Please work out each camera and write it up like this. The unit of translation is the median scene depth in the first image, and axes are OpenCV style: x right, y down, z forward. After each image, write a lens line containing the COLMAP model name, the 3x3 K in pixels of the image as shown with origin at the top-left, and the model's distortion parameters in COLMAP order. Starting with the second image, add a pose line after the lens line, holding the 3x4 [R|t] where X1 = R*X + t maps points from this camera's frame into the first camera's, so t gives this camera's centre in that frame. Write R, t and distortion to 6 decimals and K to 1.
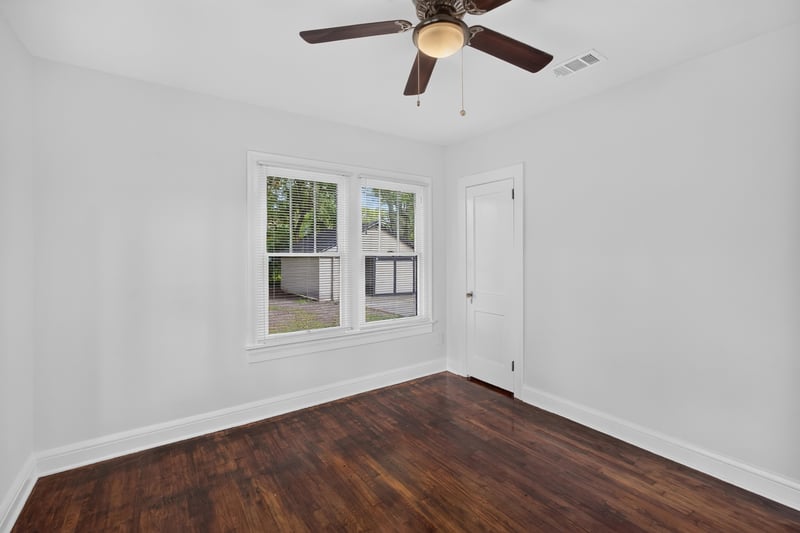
lens RADIAL K [[357.3, 0, 397.1], [0, 357.3, 259.6], [0, 0, 1]] dist [-0.011850, 0.000535]
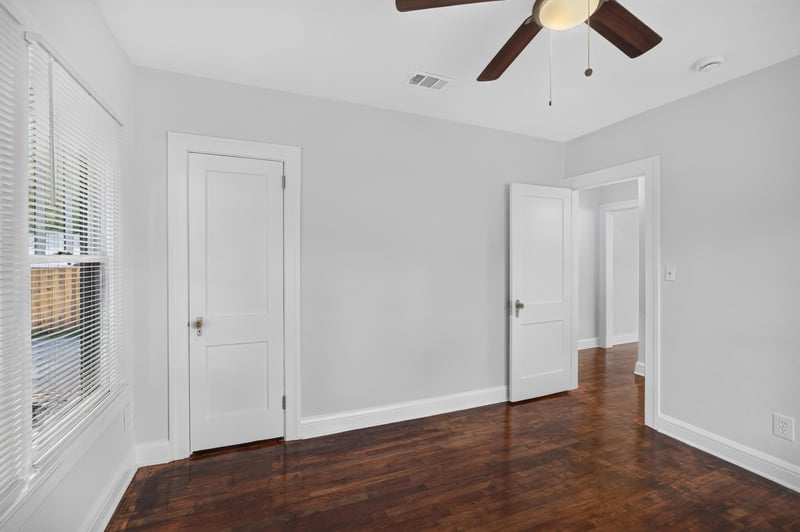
lens RADIAL K [[357.3, 0, 397.1], [0, 357.3, 259.1], [0, 0, 1]] dist [-0.011850, 0.000535]
pose [[0.207214, 0.002448, 0.978293, -0.438873], [0.015385, 0.999865, -0.005761, -0.006079], [-0.978175, 0.016245, 0.207149, 0.677177]]
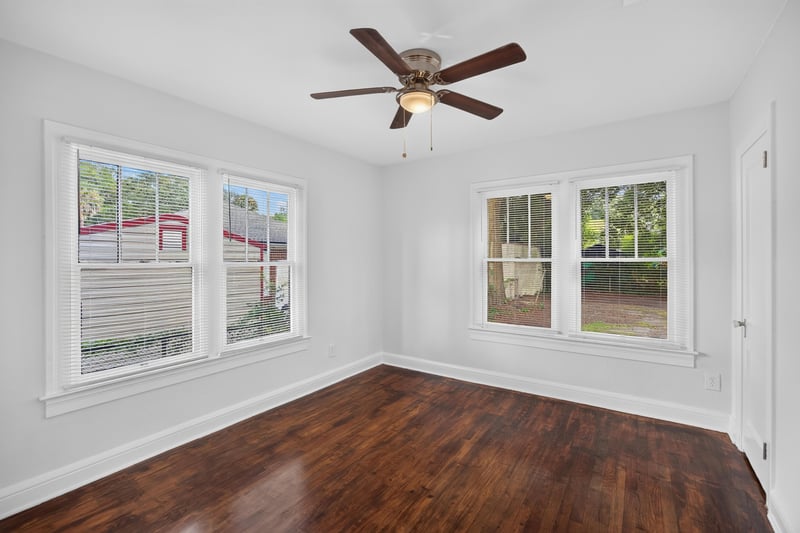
lens RADIAL K [[350.5, 0, 398.7], [0, 350.5, 261.0], [0, 0, 1]] dist [-0.000404, 0.000342]
pose [[0.346472, 0.006382, -0.938039, 0.752152], [-0.014515, 0.999894, 0.001442, -0.007840], [0.937948, 0.013116, 0.346528, 0.260214]]
